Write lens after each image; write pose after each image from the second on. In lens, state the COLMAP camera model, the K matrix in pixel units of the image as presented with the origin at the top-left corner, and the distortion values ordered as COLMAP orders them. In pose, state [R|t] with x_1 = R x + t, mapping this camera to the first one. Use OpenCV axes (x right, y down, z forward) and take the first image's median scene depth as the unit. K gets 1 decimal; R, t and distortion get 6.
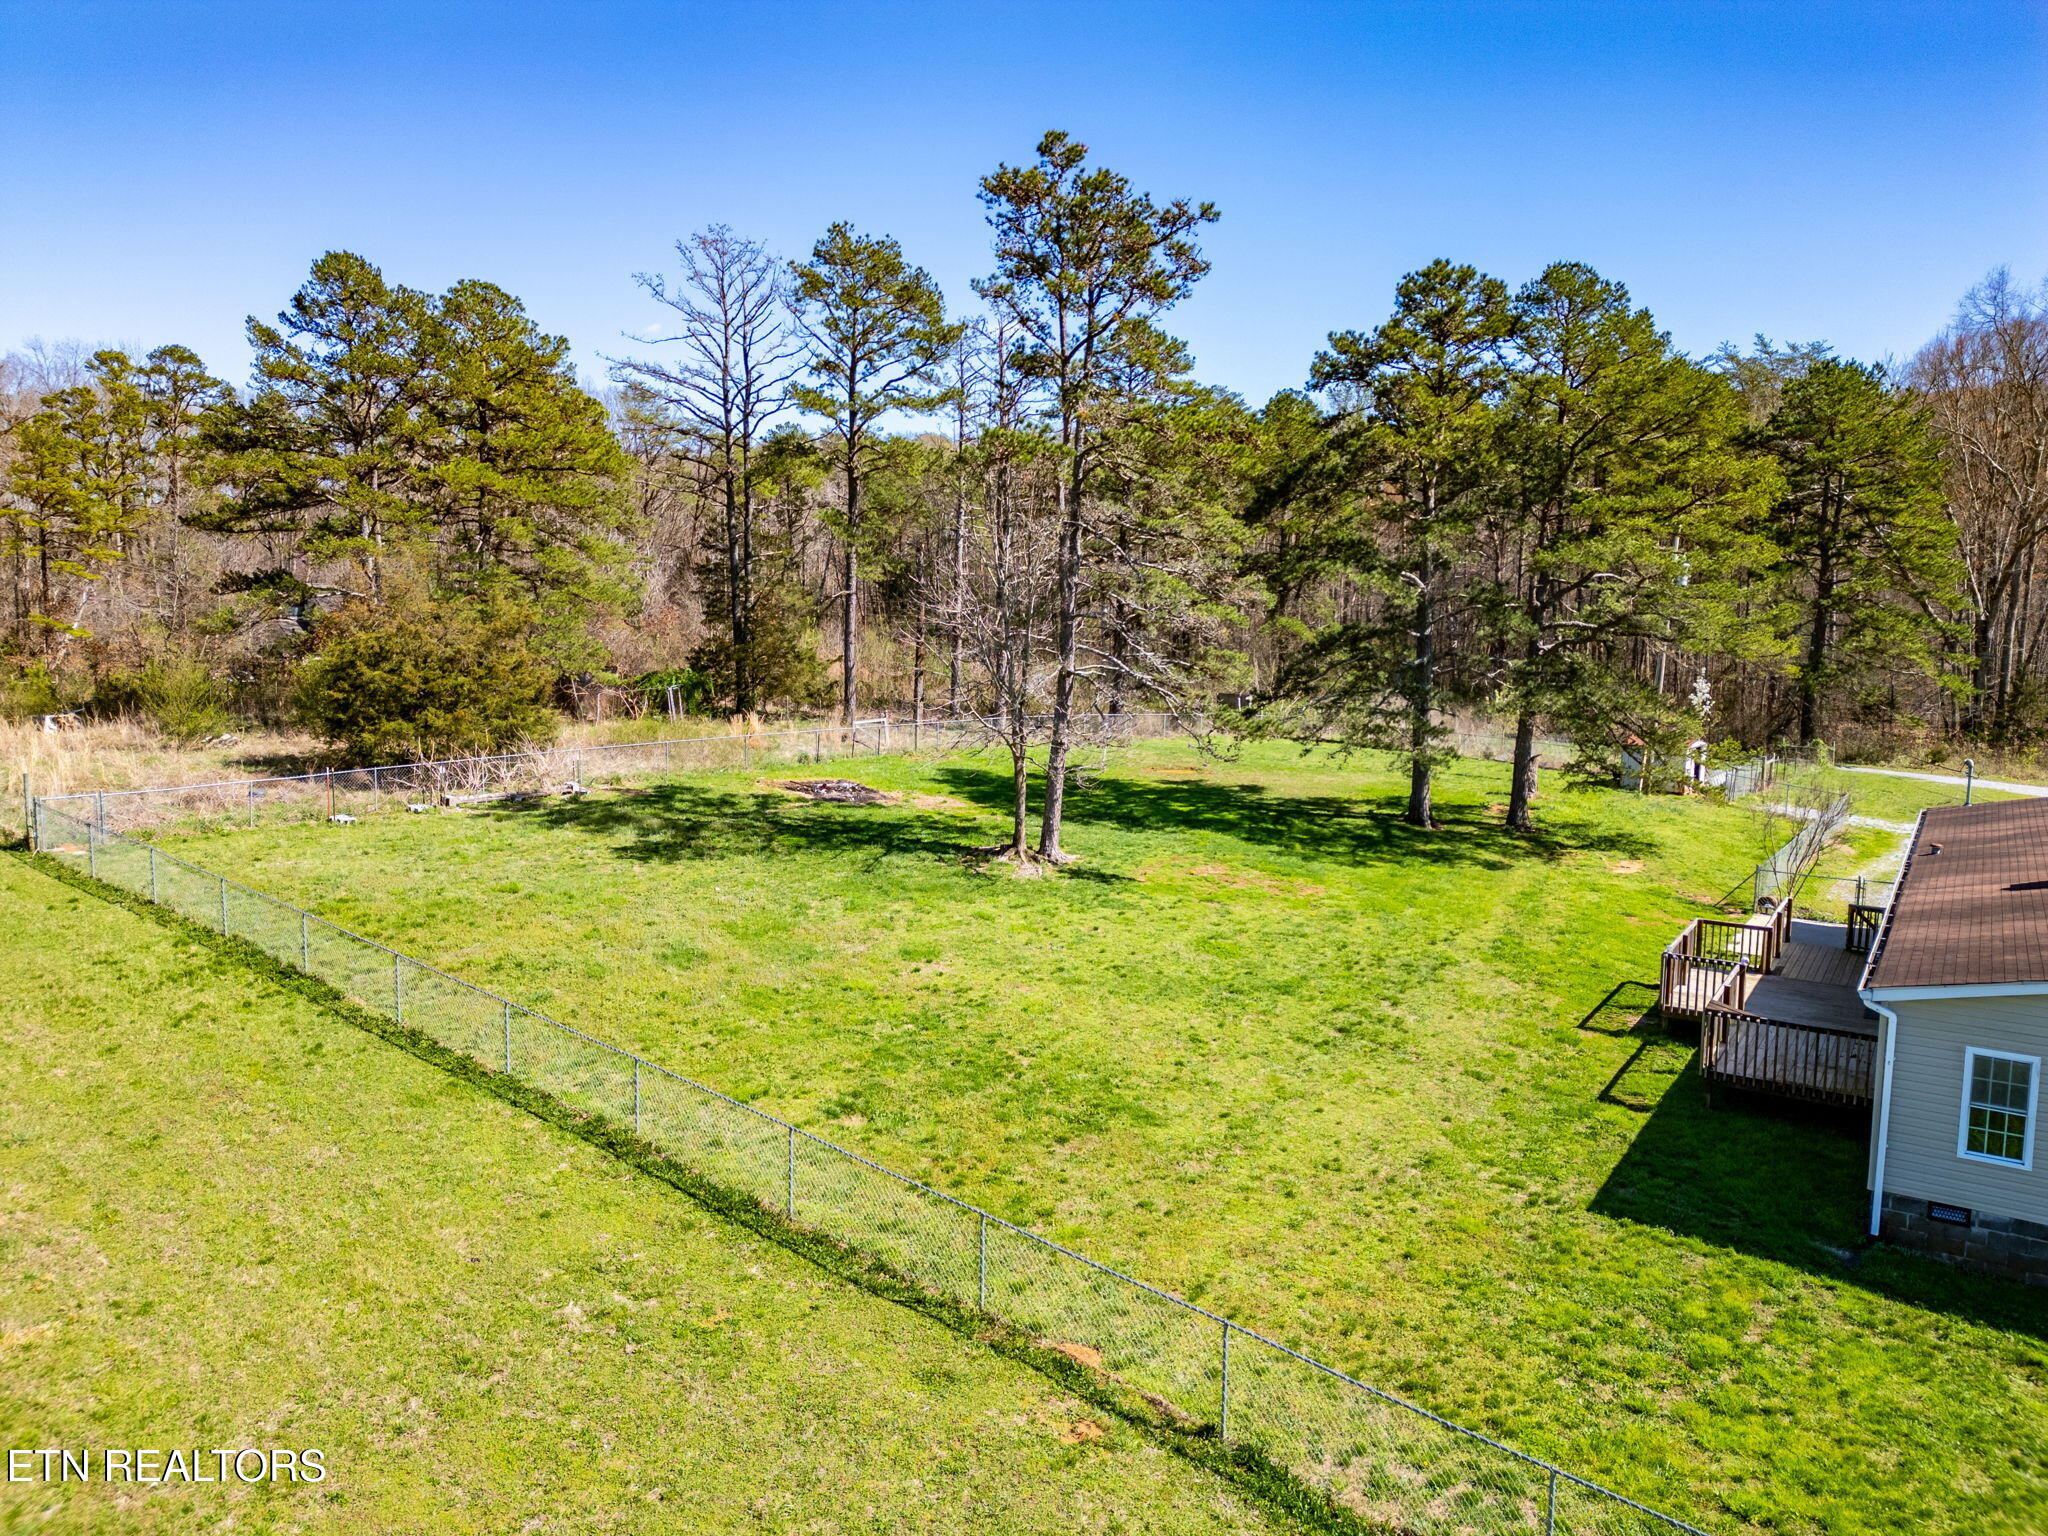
lens RADIAL K [[1449.2, 0, 1009.5], [0, 1449.2, 764.7], [0, 0, 1]] dist [0.072293, -0.066972]
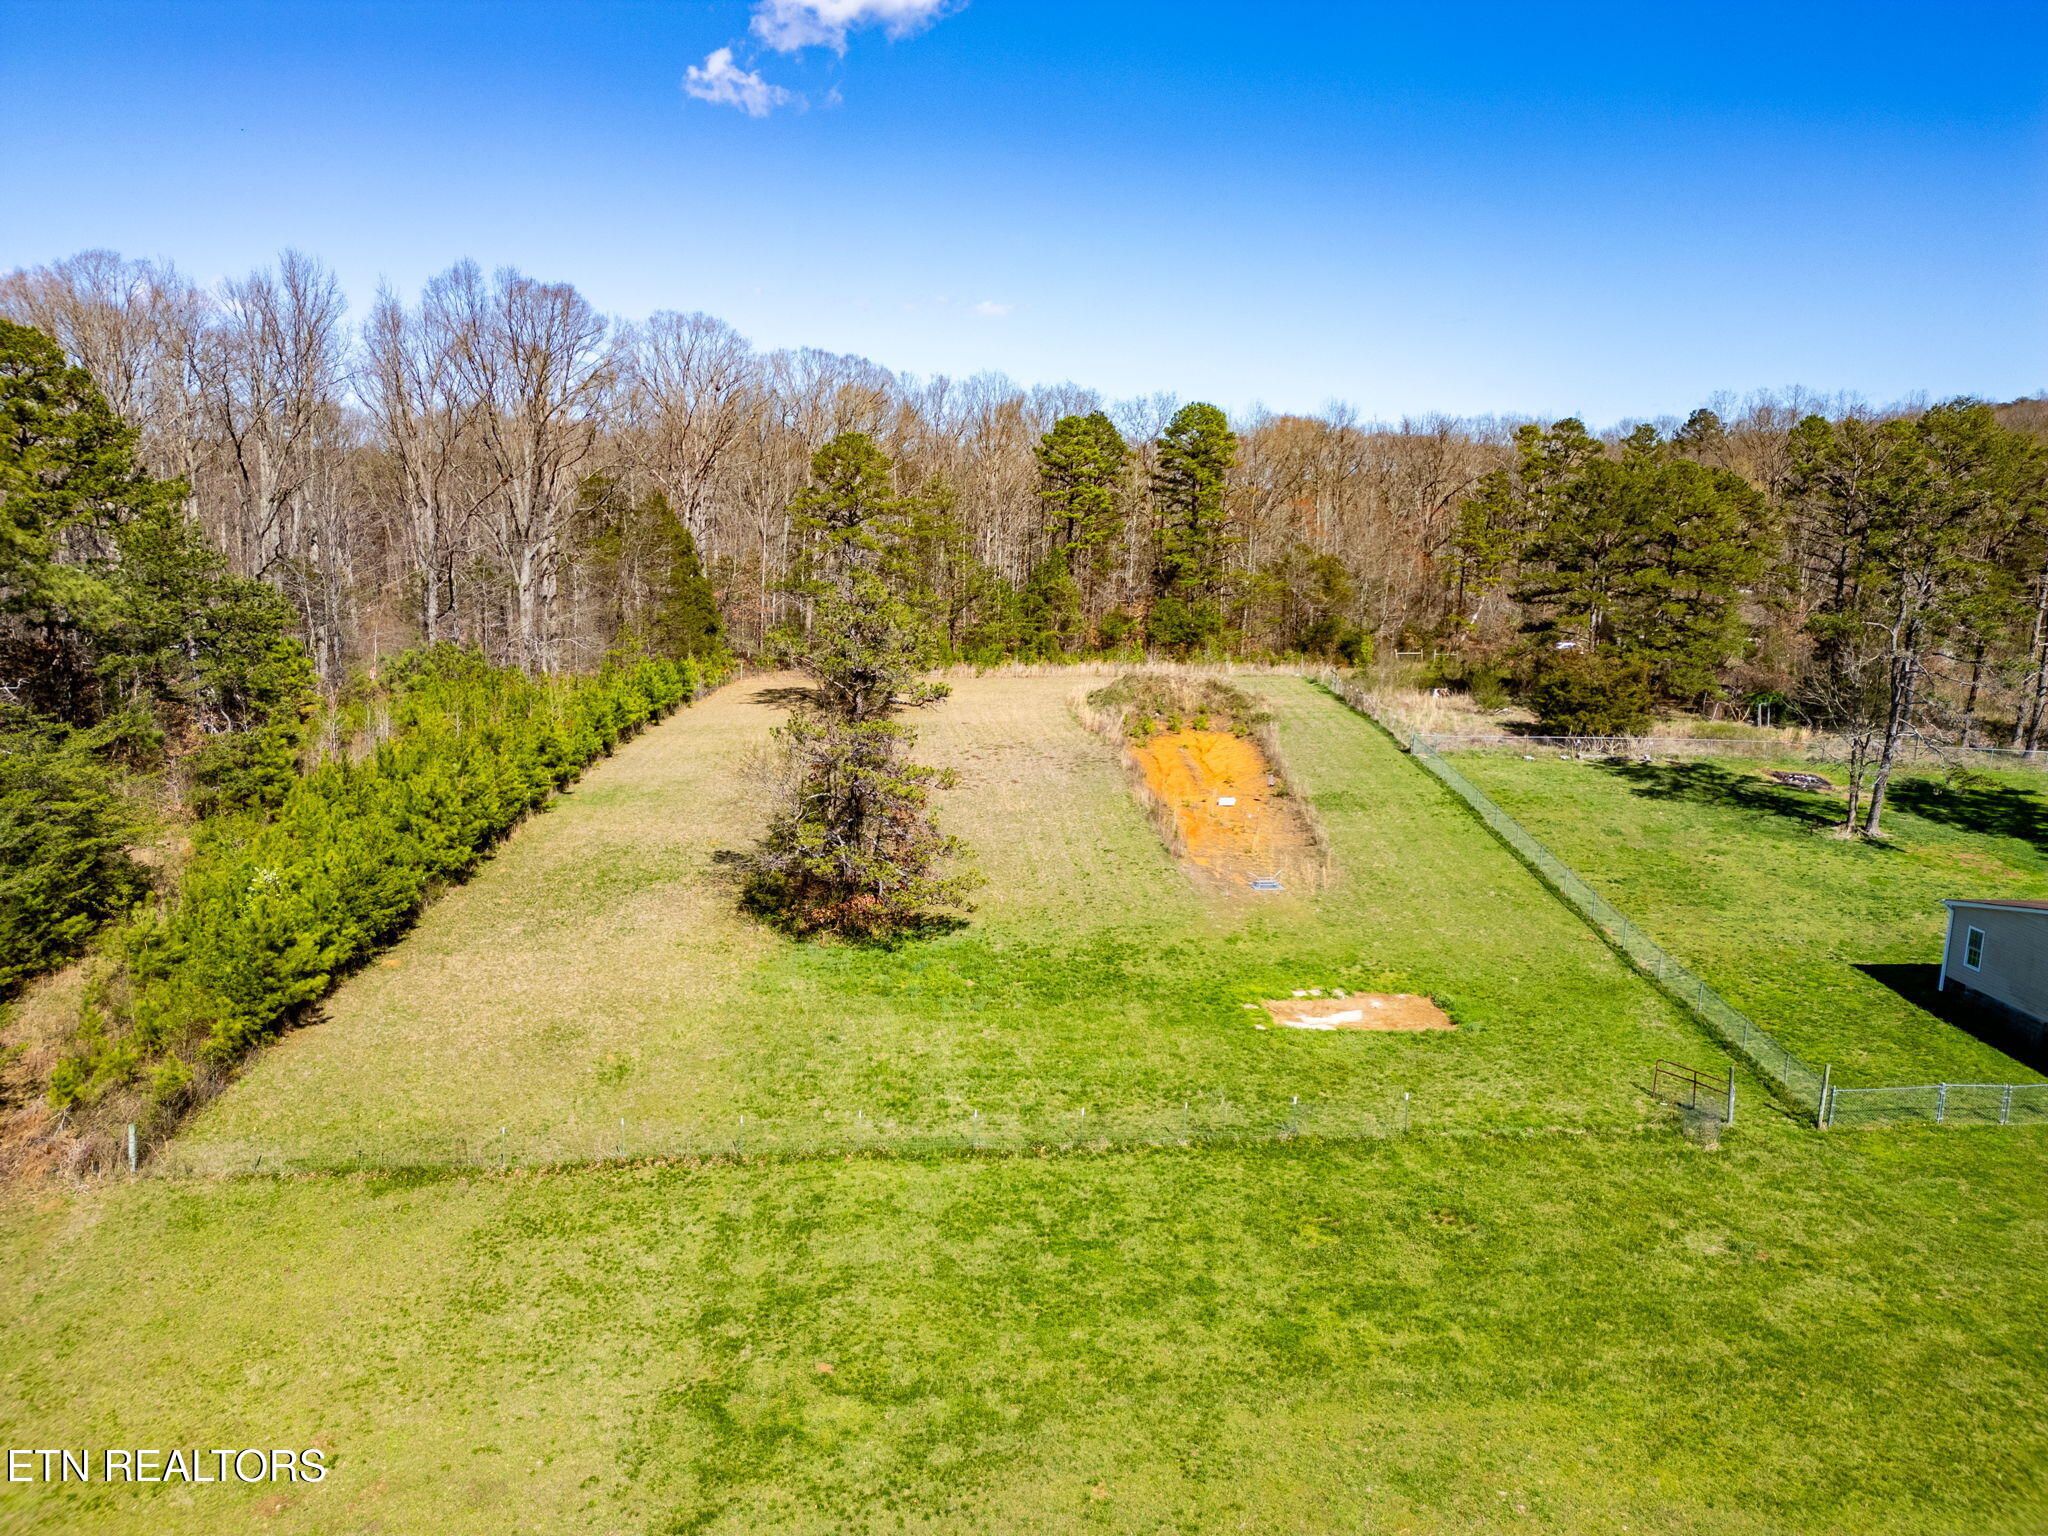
lens RADIAL K [[1449.2, 0, 990.1], [0, 1449.2, 758.8], [0, 0, 1]] dist [0.072293, -0.066972]
pose [[0.613034, 0.142638, -0.777074, 0.711898], [-0.105442, 0.989540, 0.098455, -0.086538], [0.782989, 0.021580, 0.621661, -0.951127]]
